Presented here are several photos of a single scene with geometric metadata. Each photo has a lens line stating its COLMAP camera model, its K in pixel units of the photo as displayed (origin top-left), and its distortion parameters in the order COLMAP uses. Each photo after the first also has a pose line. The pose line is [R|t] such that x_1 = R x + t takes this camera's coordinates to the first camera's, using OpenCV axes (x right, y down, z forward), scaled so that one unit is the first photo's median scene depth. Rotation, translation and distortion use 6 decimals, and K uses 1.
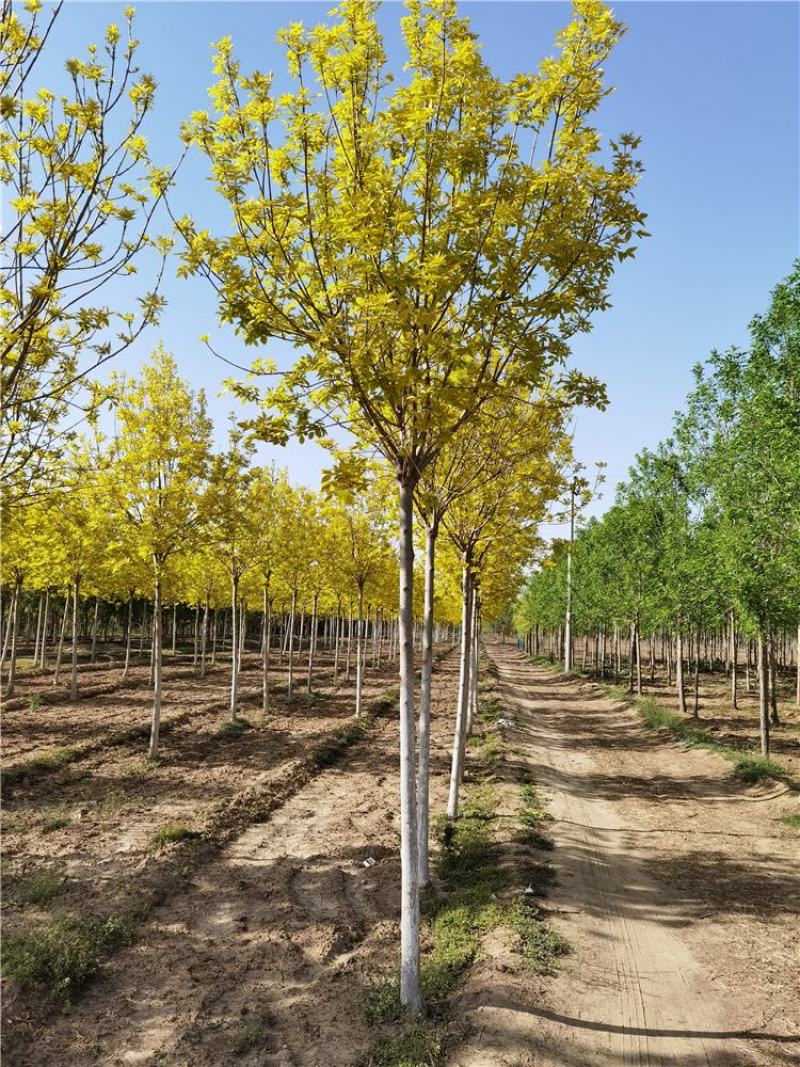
lens RADIAL K [[844.7, 0, 406.3], [0, 844.7, 540.0], [0, 0, 1]] dist [0.035116, -0.015535]
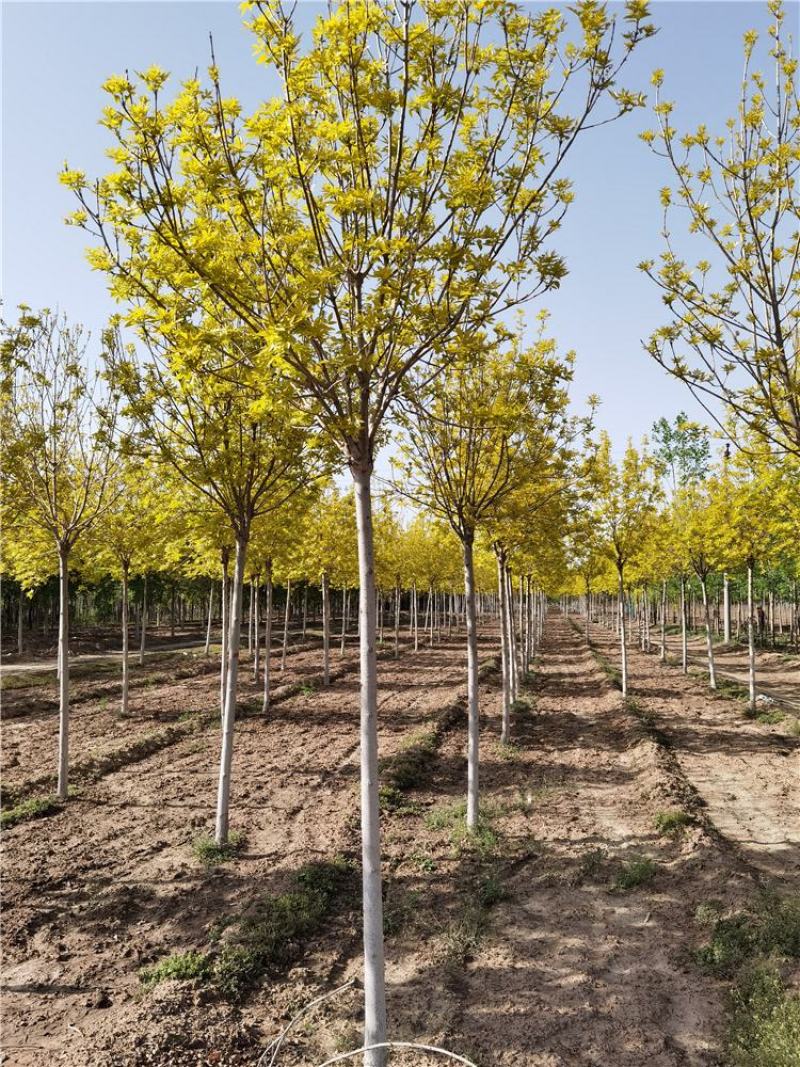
lens RADIAL K [[844.7, 0, 402.6], [0, 844.7, 534.2], [0, 0, 1]] dist [0.035116, -0.015535]
pose [[0.994979, -0.042683, -0.090521, -0.439717], [0.045003, 0.998705, 0.023742, -0.043200], [0.089391, -0.027697, 0.995611, -0.067172]]
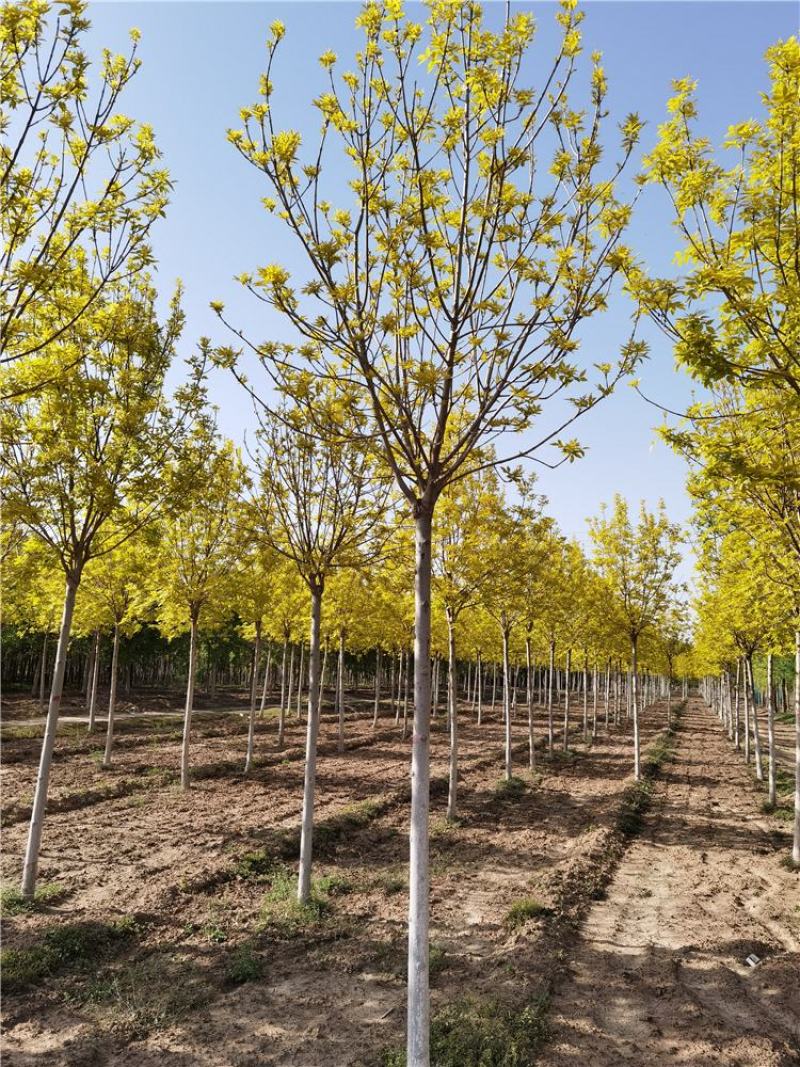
lens RADIAL K [[844.7, 0, 401.0], [0, 844.7, 531.5], [0, 0, 1]] dist [0.035116, -0.015535]
pose [[0.969512, -0.036245, -0.242348, -0.145238], [0.019659, 0.997317, -0.070513, -0.007938], [0.244254, 0.063599, 0.967623, 0.020306]]
